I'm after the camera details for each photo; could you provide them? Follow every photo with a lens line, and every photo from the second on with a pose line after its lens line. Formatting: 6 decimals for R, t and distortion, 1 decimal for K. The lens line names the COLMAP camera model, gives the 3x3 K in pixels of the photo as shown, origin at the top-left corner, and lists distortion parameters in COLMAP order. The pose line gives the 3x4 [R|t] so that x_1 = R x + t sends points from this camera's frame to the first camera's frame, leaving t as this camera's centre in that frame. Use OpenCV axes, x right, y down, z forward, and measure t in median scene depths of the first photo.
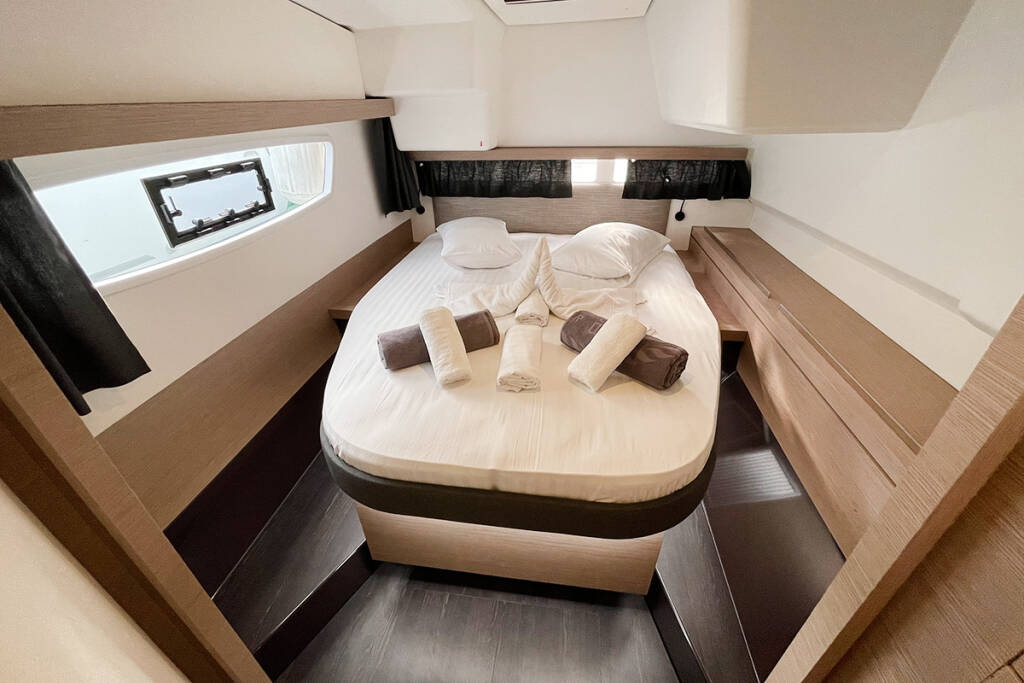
lens RADIAL K [[414.3, 0, 509.1], [0, 414.3, 340.3], [0, 0, 1]] dist [-0.000235, -0.000078]
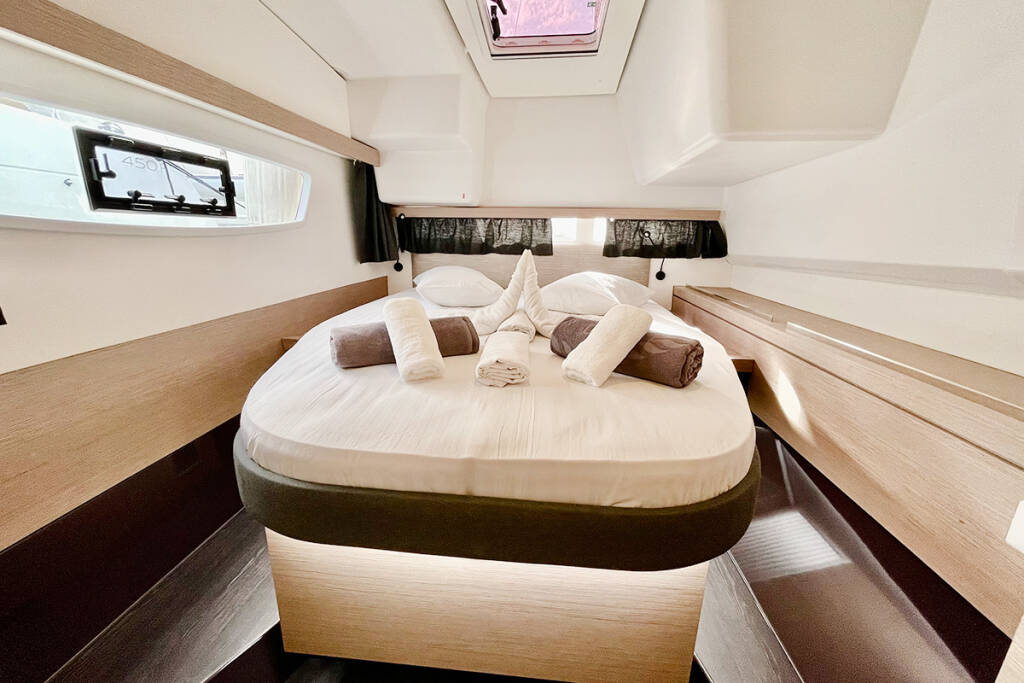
lens RADIAL K [[414.3, 0, 509.1], [0, 414.3, 340.3], [0, 0, 1]] dist [-0.000235, -0.000078]
pose [[0.998252, 0.020131, 0.055560, -0.006506], [-0.004221, 0.962076, -0.272749, 0.161018], [-0.058944, 0.272038, 0.960480, 0.133763]]
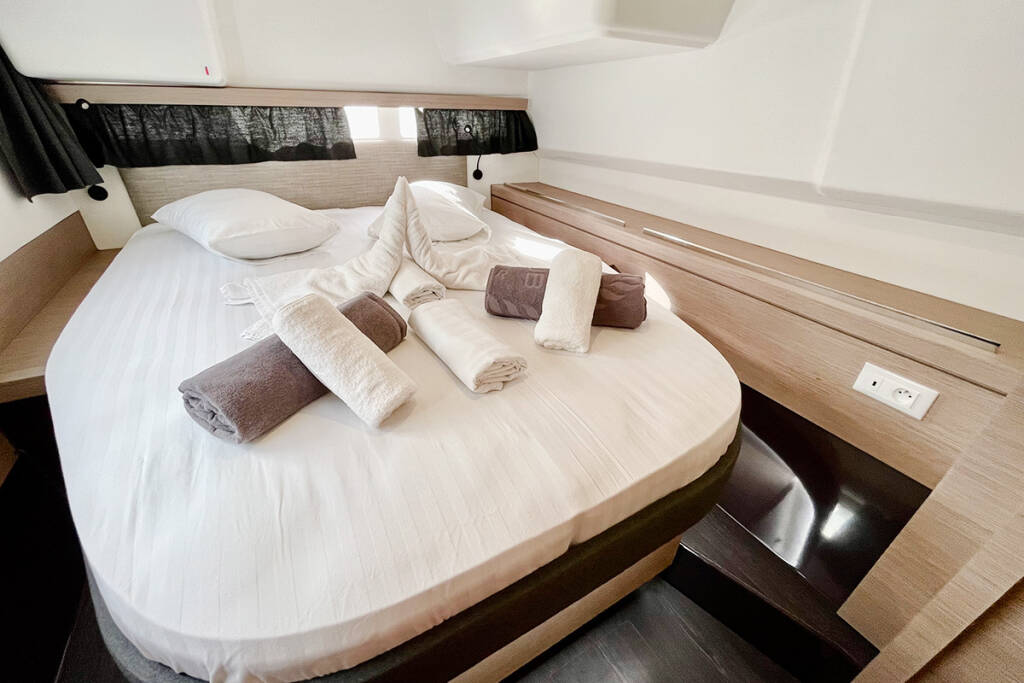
lens RADIAL K [[414.3, 0, 509.1], [0, 414.3, 340.3], [0, 0, 1]] dist [-0.000235, -0.000078]
pose [[0.787951, -0.274580, 0.551124, -0.189866], [0.277728, 0.957332, 0.079888, 0.002838], [-0.549545, 0.090115, 0.830590, 0.285728]]
